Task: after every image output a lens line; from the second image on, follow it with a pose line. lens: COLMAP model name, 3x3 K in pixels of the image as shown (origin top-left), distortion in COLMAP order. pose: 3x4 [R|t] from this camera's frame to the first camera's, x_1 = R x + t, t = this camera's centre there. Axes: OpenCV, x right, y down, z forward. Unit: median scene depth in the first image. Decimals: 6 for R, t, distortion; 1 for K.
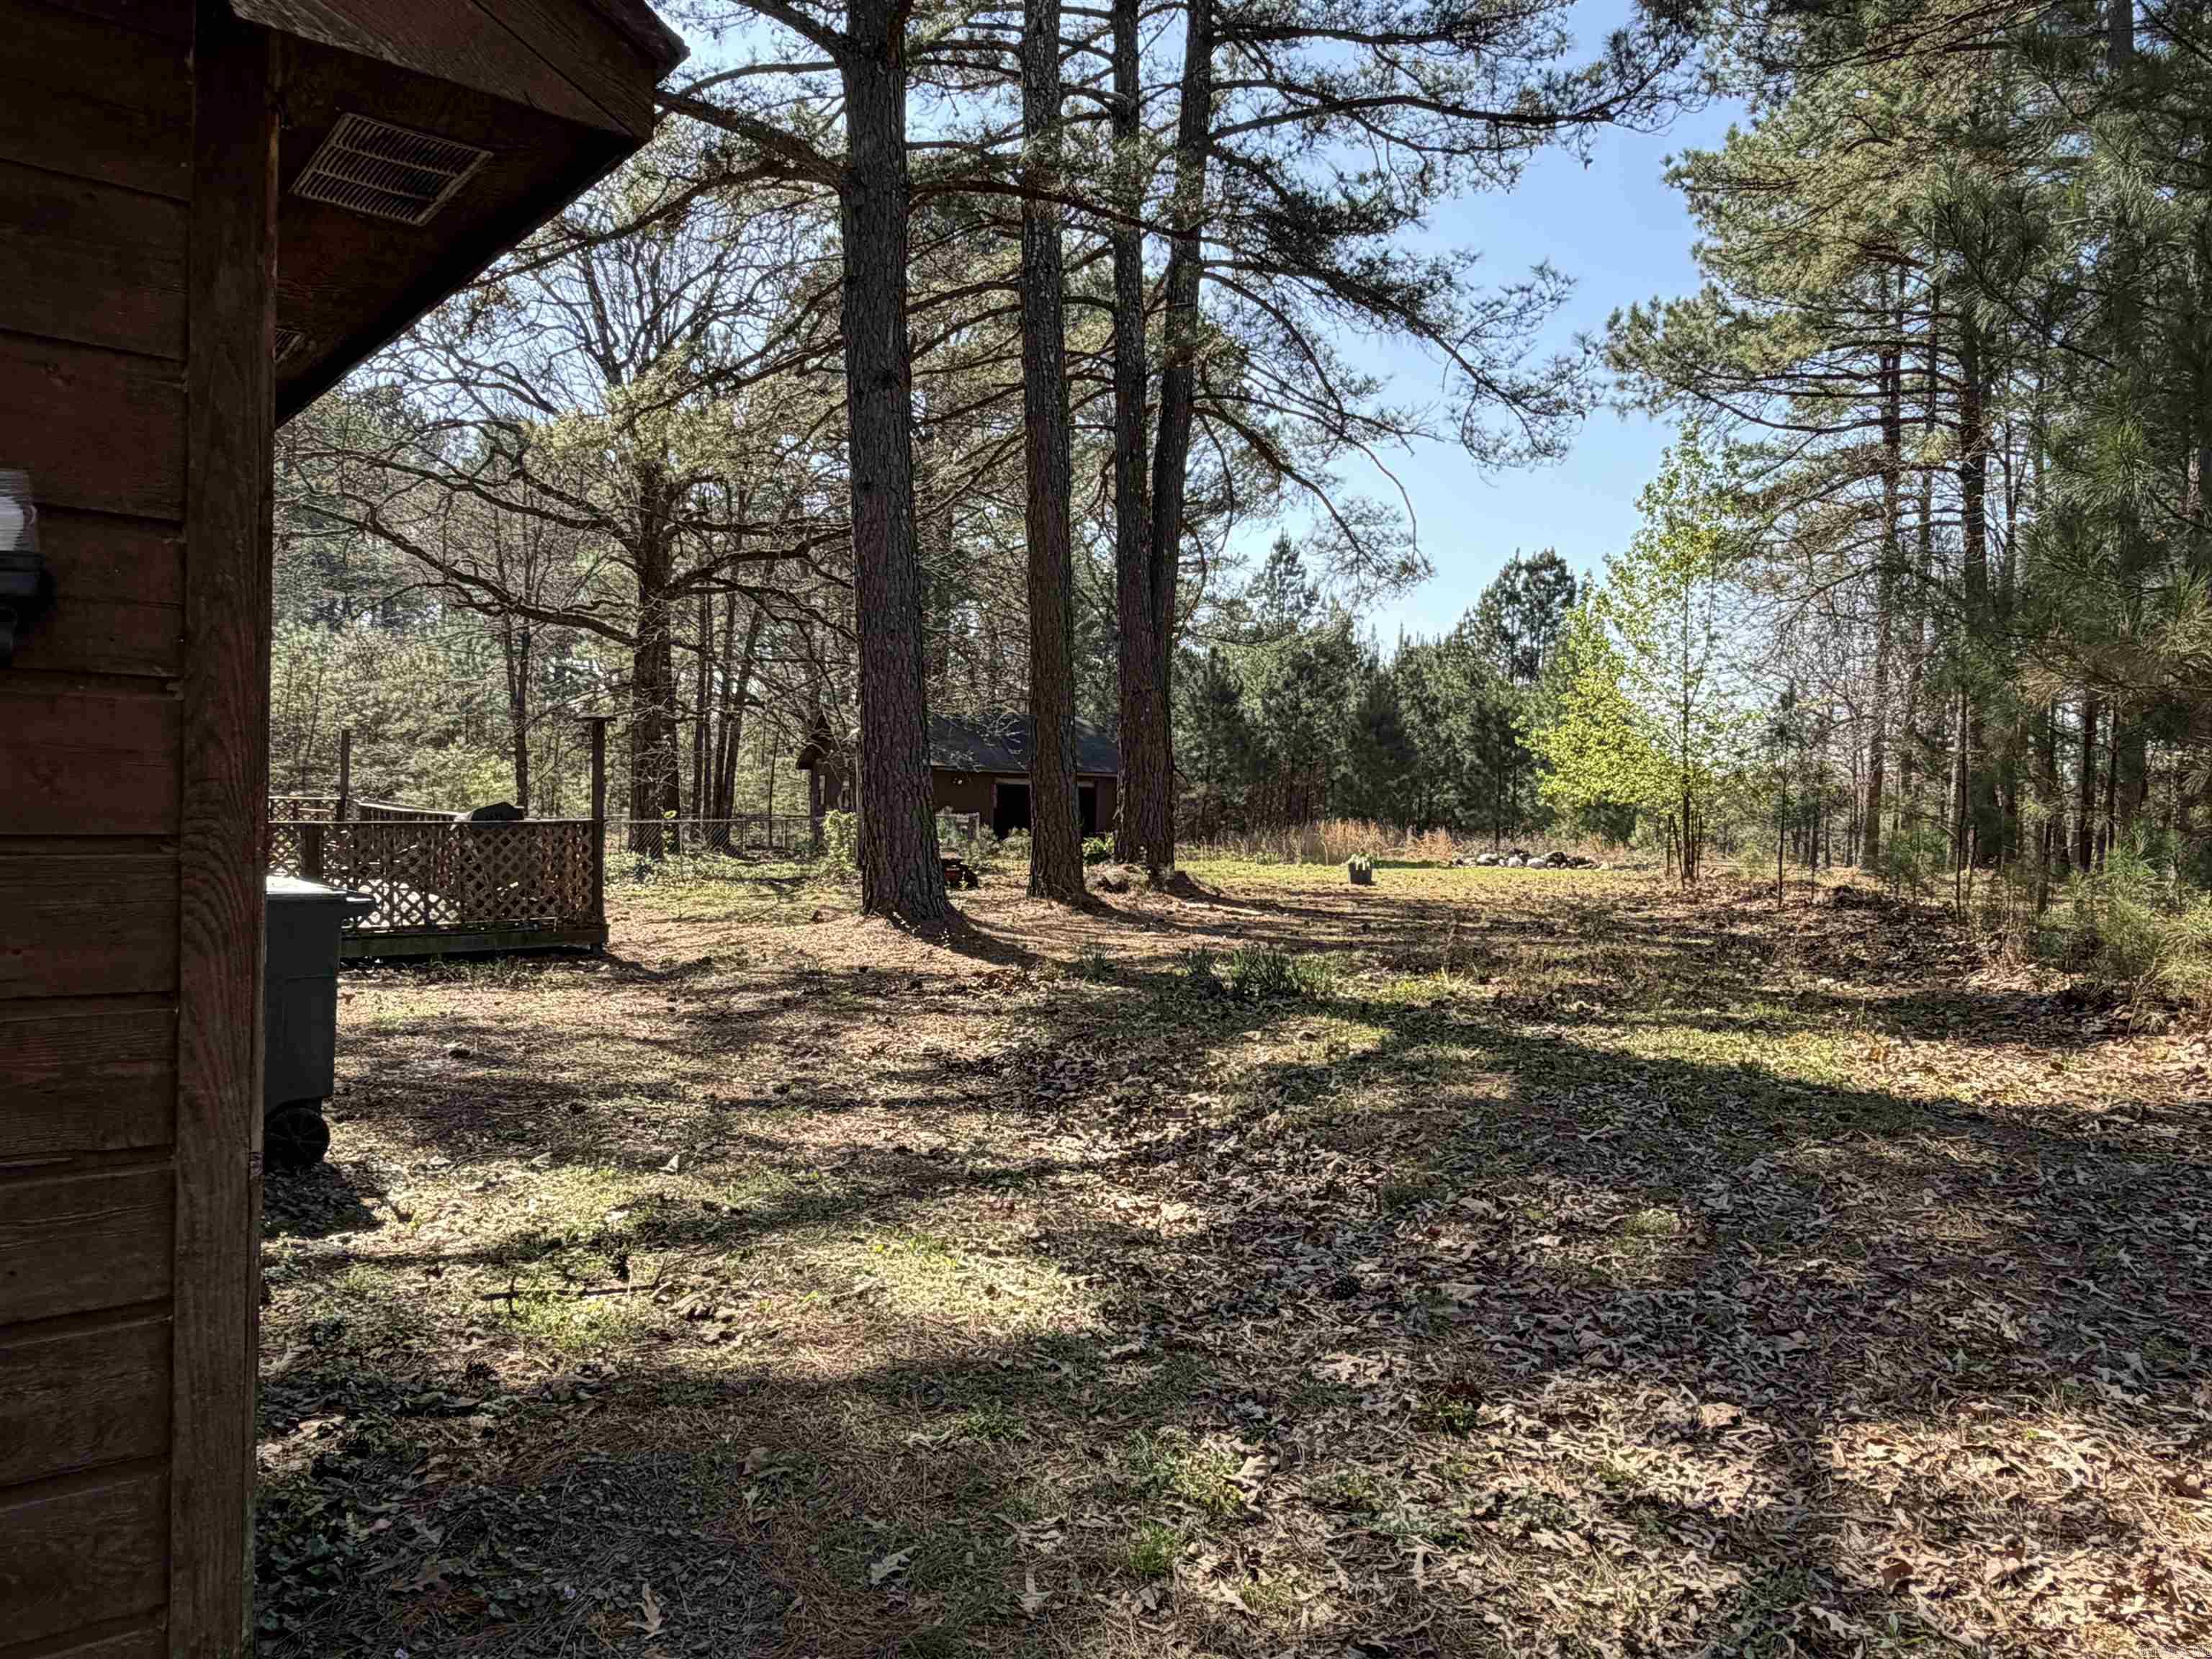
lens RADIAL K [[1547.5, 0, 1116.9], [0, 1547.5, 815.1], [0, 0, 1]] dist [0.016099, -0.011940]
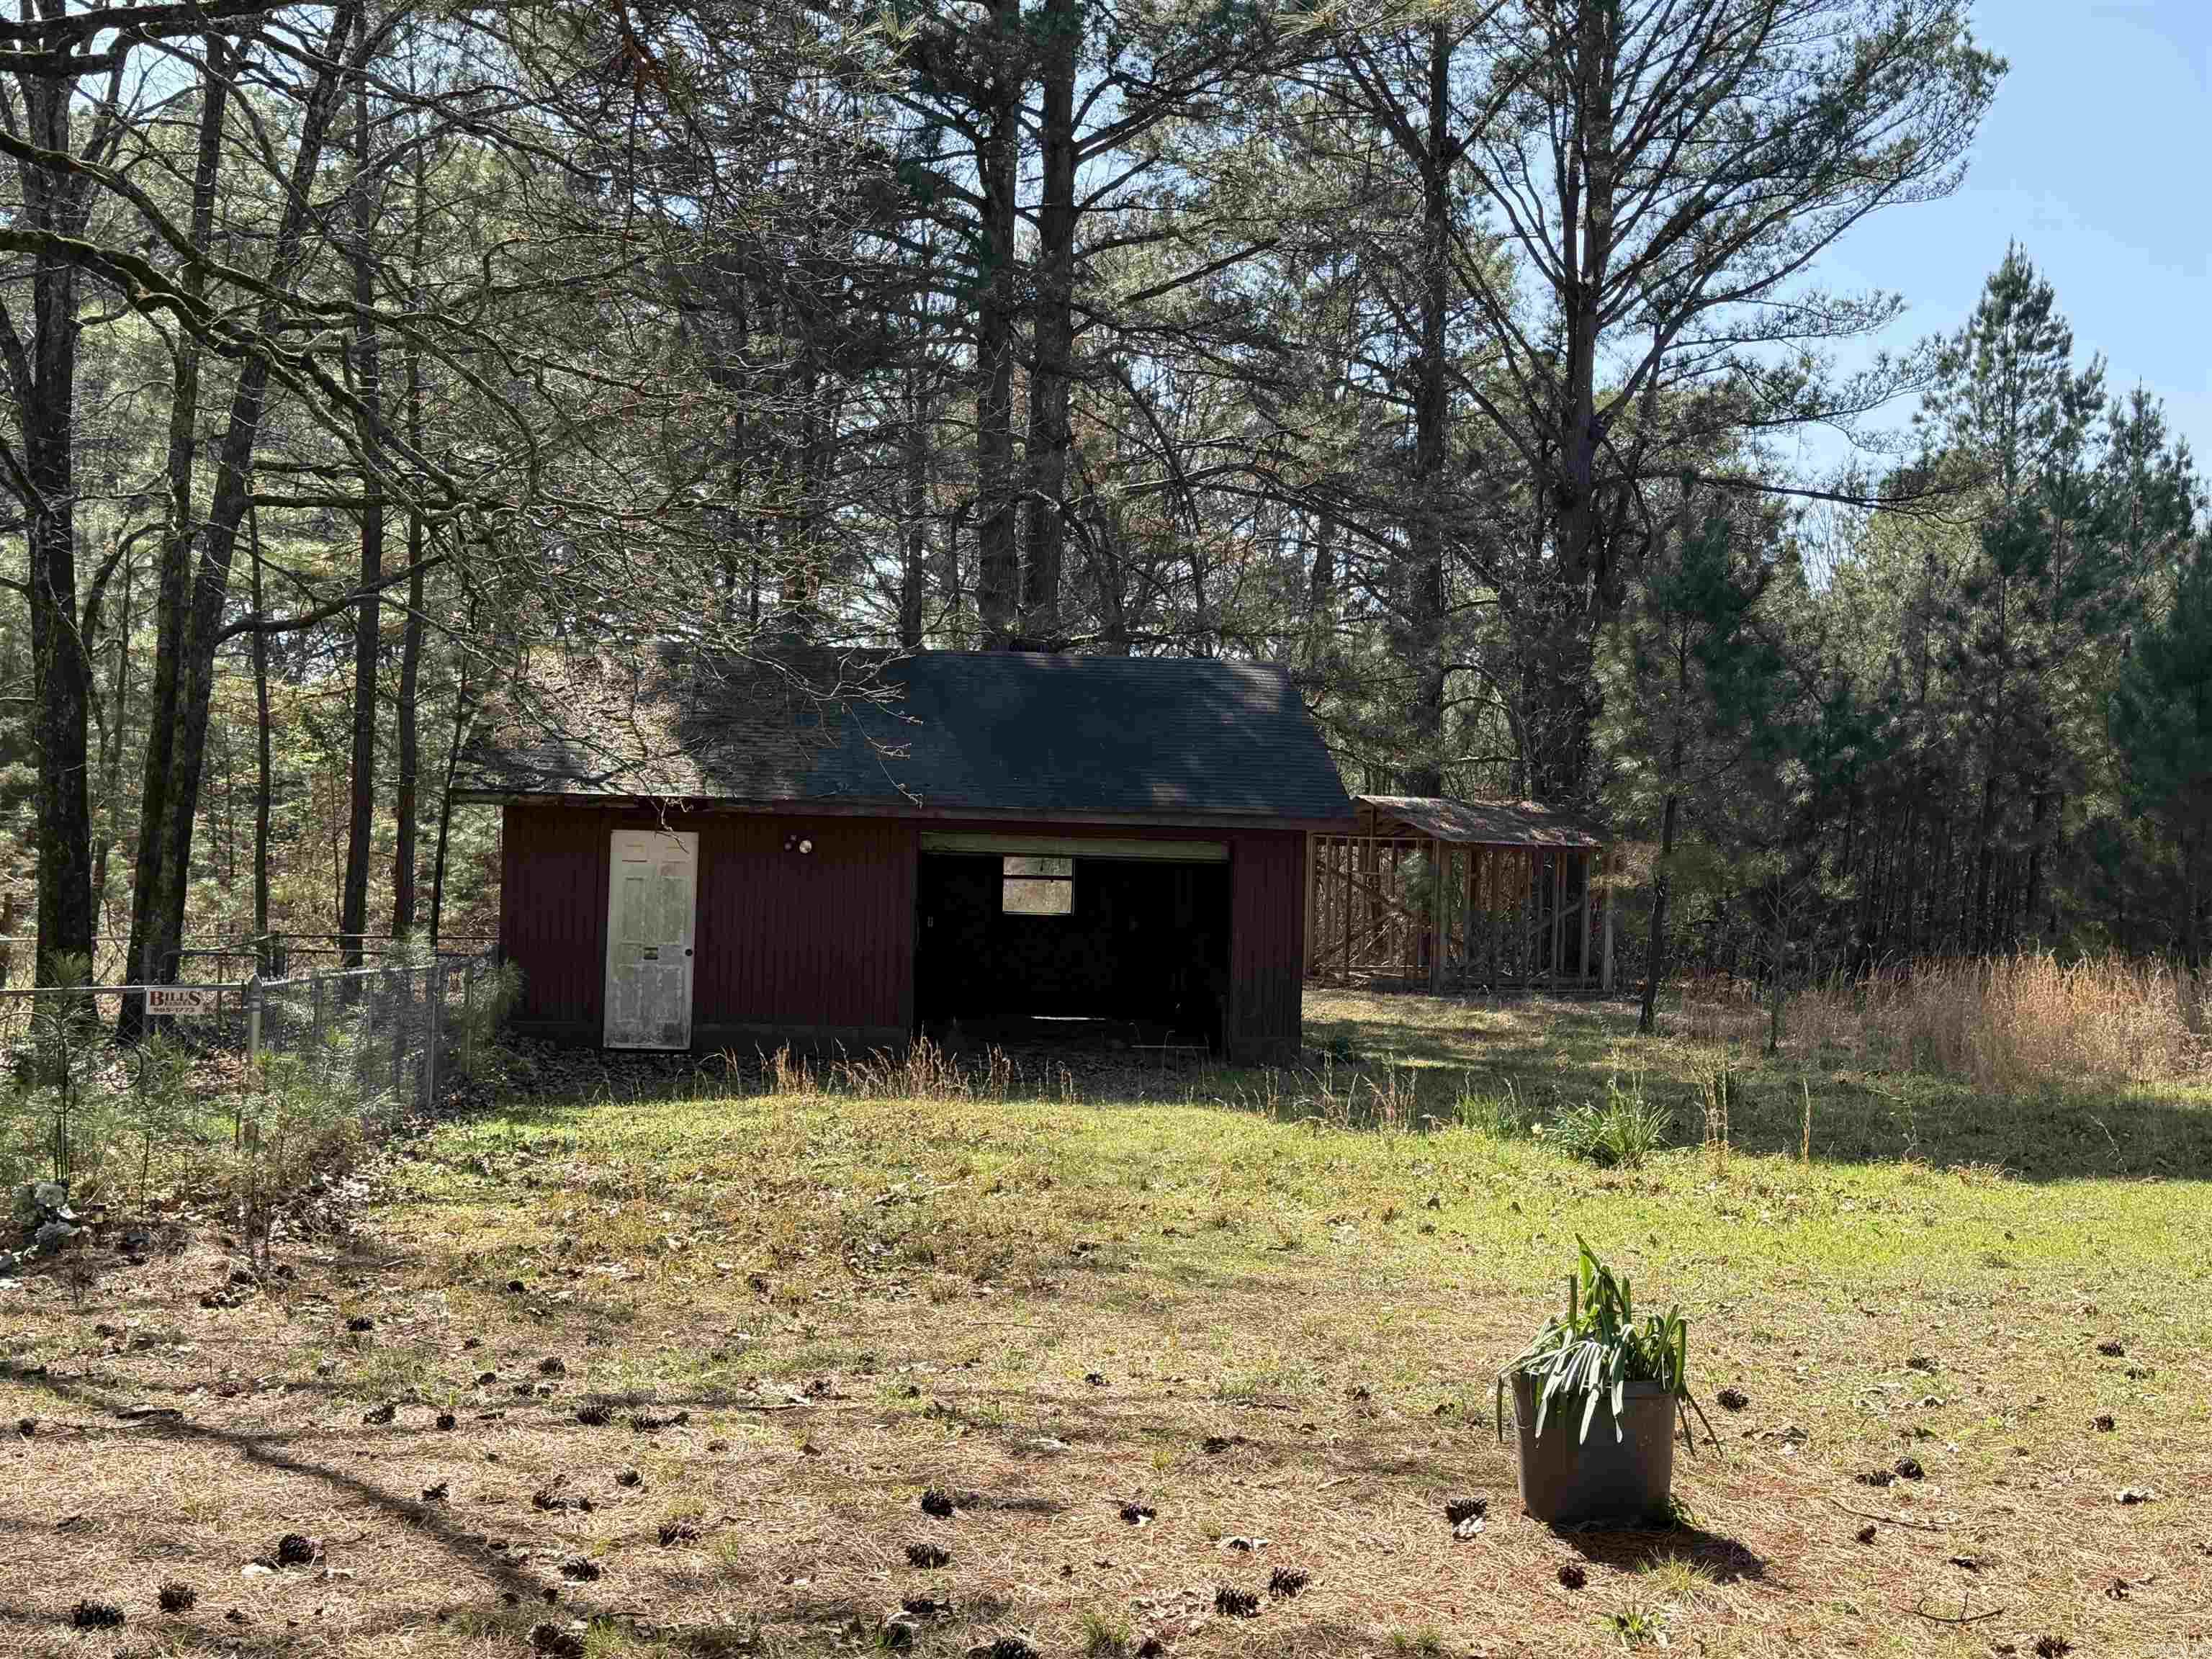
lens RADIAL K [[2785.6, 0, 1108.0], [0, 2785.6, 836.8], [0, 0, 1]] dist [-0.014395, 0.000000]
pose [[0.966964, -0.014471, -0.254502, 0.329621], [0.005864, 0.999386, -0.034546, -0.007218], [0.254846, 0.031912, 0.966455, 1.220620]]
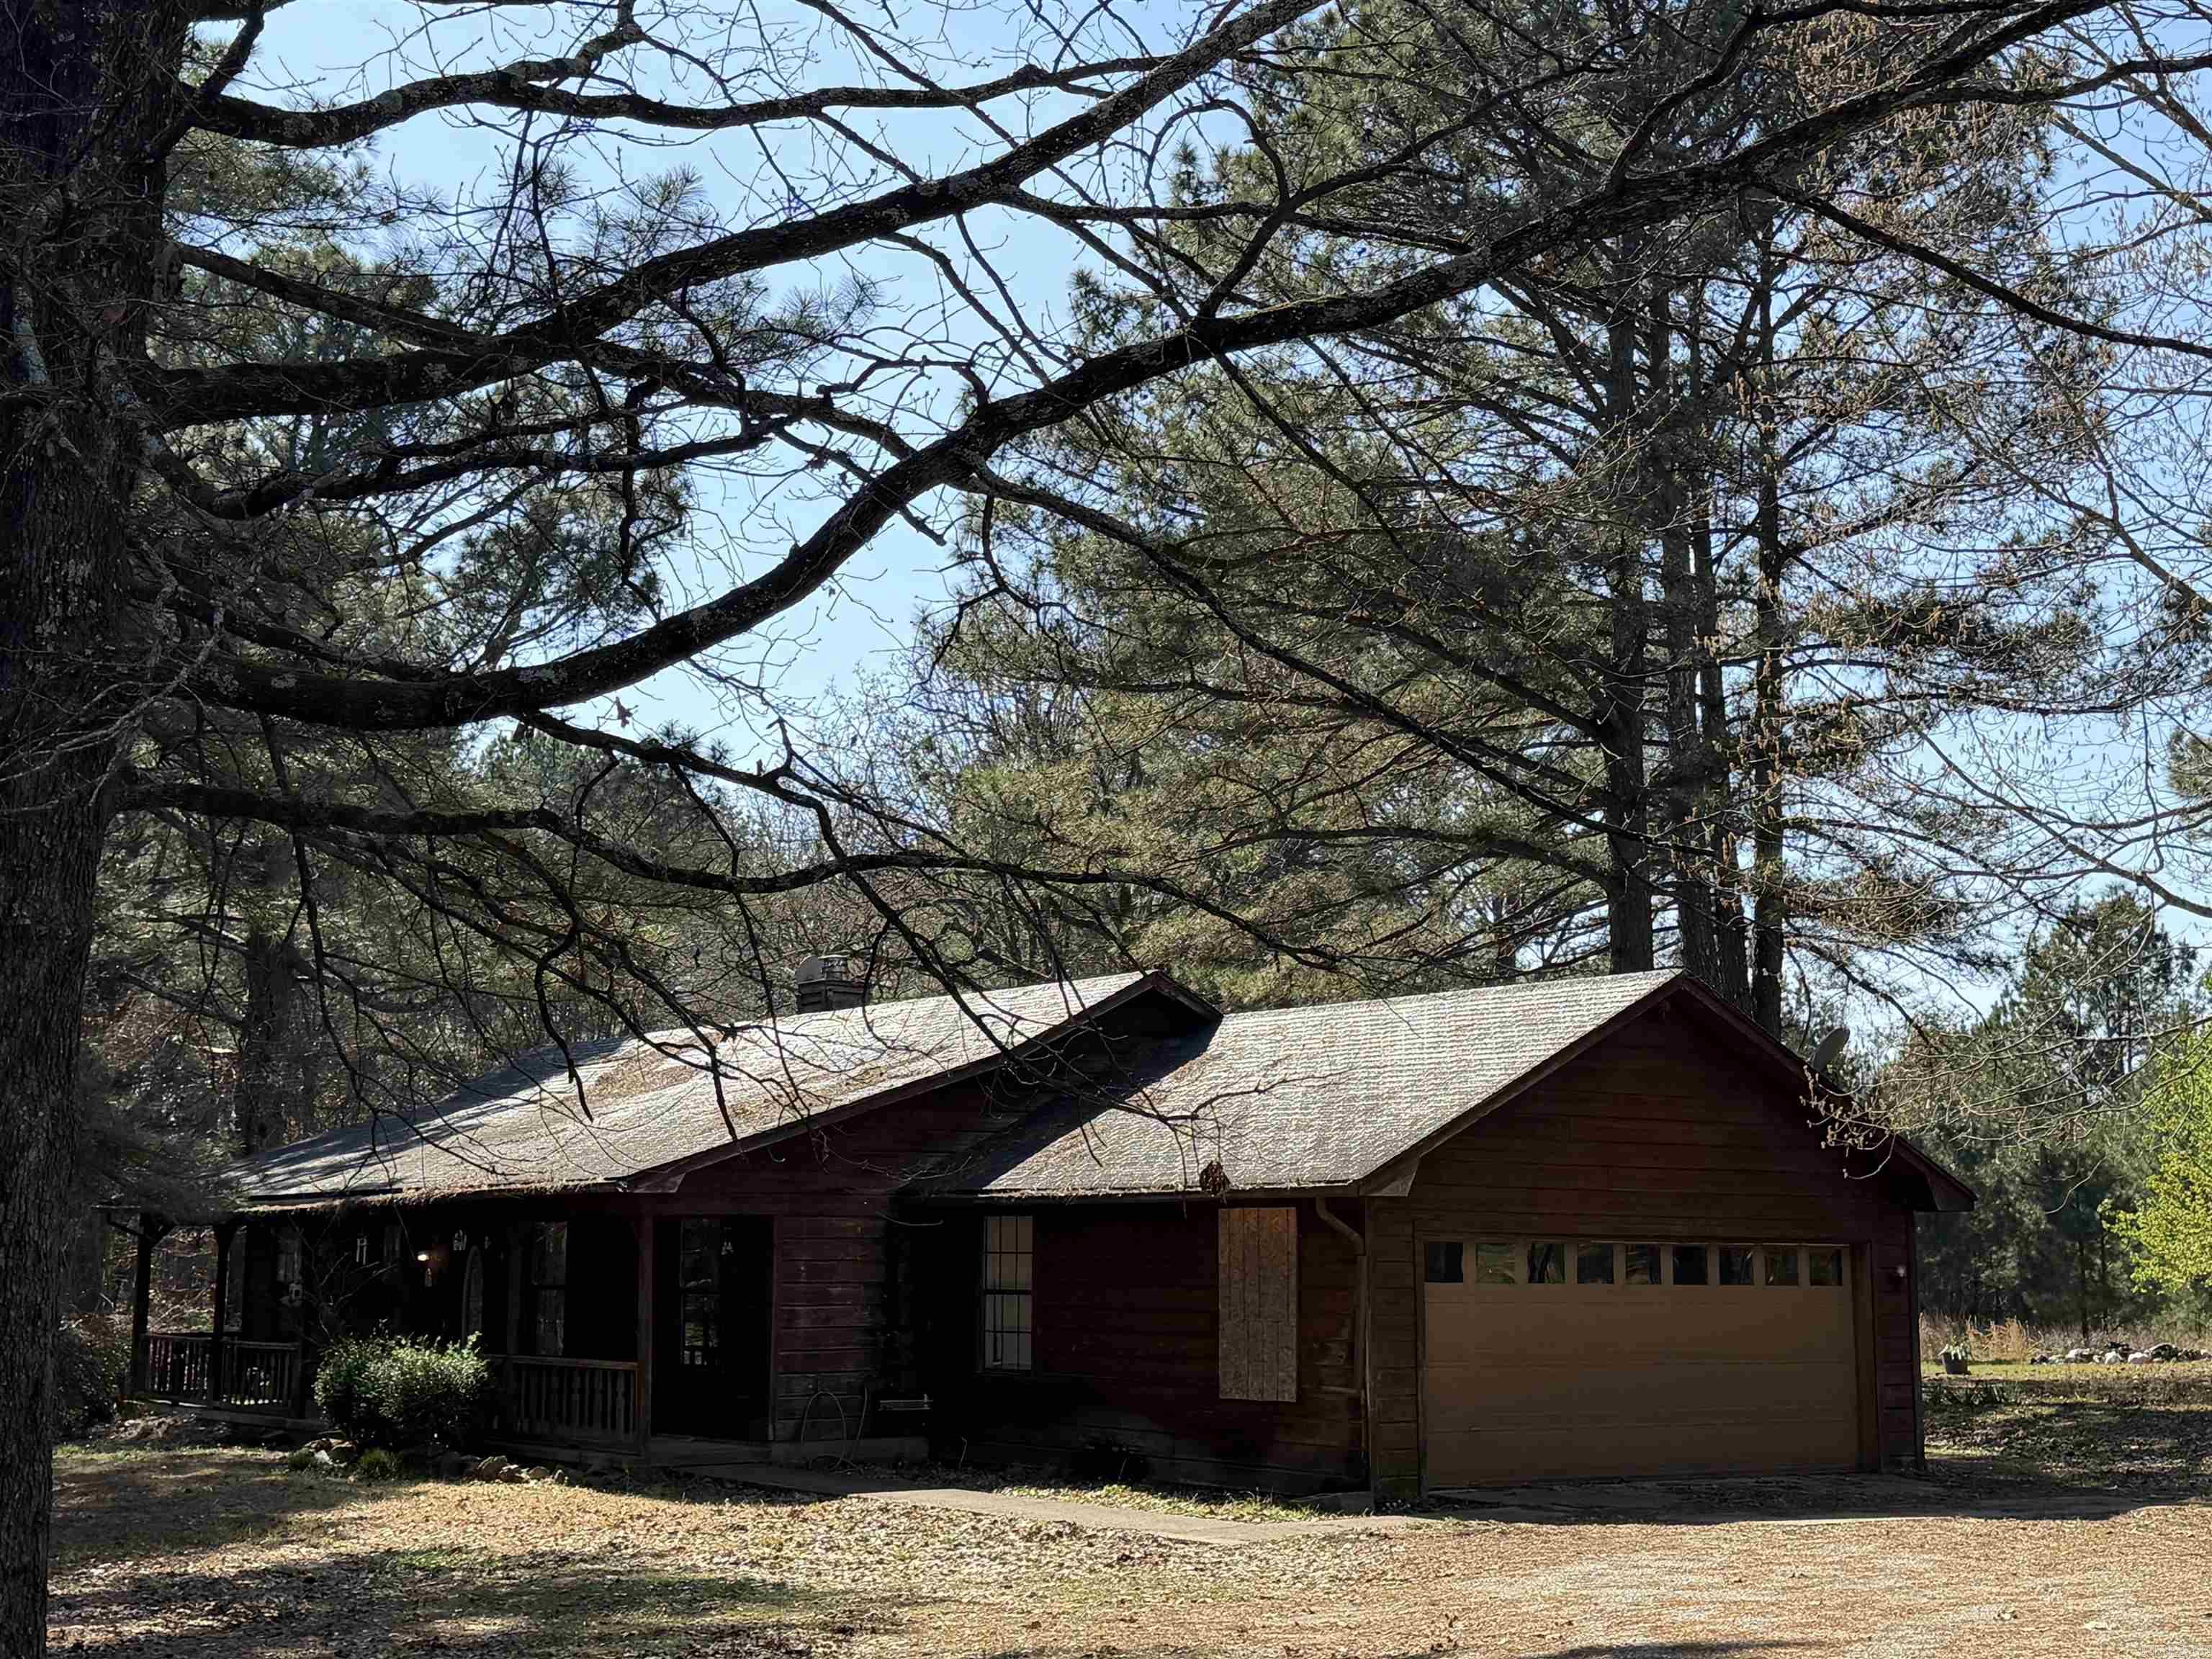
lens RADIAL K [[3051.3, 0, 1119.7], [0, 3051.3, 792.6], [0, 0, 1]] dist [0.095797, 0.000000]
pose [[0.998261, -0.033847, -0.048260, -0.465598], [0.025335, 0.985597, -0.167203, -0.013161], [0.053224, 0.165690, 0.984741, -1.793132]]
